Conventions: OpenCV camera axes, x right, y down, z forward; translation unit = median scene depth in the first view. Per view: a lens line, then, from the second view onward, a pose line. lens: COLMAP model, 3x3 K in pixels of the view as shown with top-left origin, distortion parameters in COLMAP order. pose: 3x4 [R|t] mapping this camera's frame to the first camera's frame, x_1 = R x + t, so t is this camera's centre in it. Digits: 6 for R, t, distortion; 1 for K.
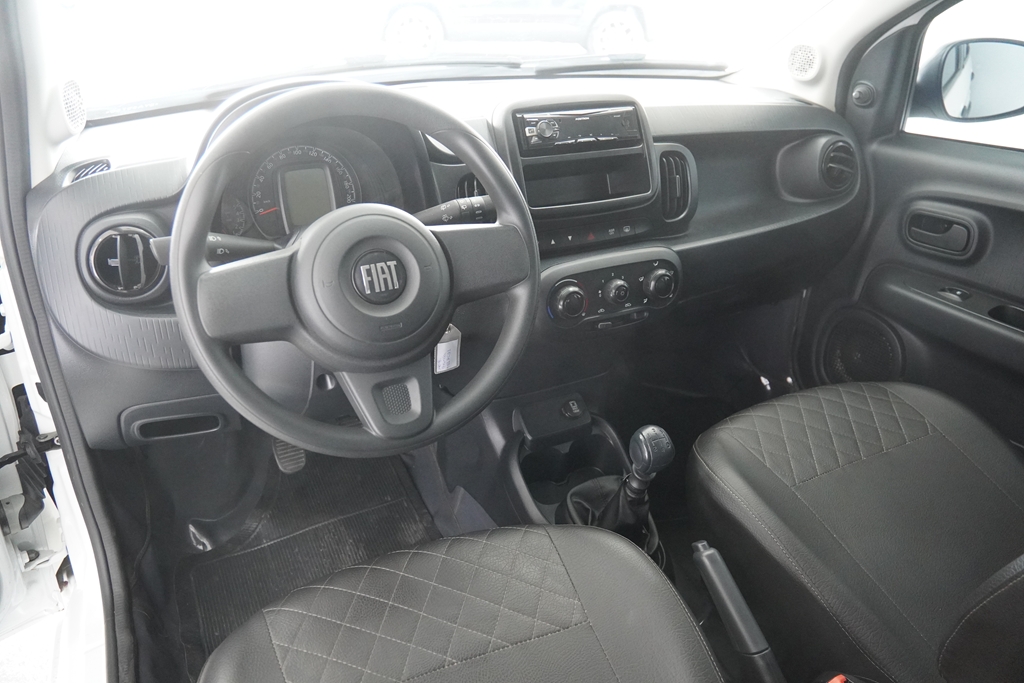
lens RADIAL K [[736.7, 0, 511.6], [0, 736.7, 326.1], [0, 0, 1]] dist [-0.064862, 0.001020]
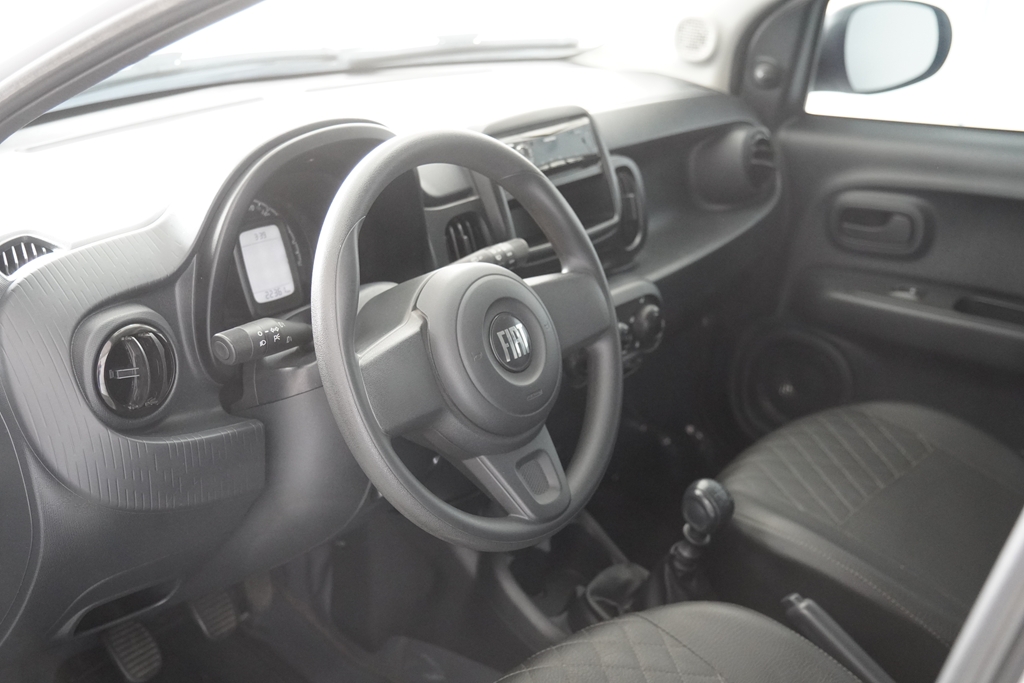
lens RADIAL K [[1242.1, 0, 512.0], [0, 1242.1, 341.5], [0, 0, 1]] dist [0.221287, 0.010119]
pose [[0.906666, -0.131949, 0.400681, -0.451855], [0.158862, 0.986696, -0.034546, -0.008683], [-0.390792, 0.094975, 0.915566, -0.227907]]
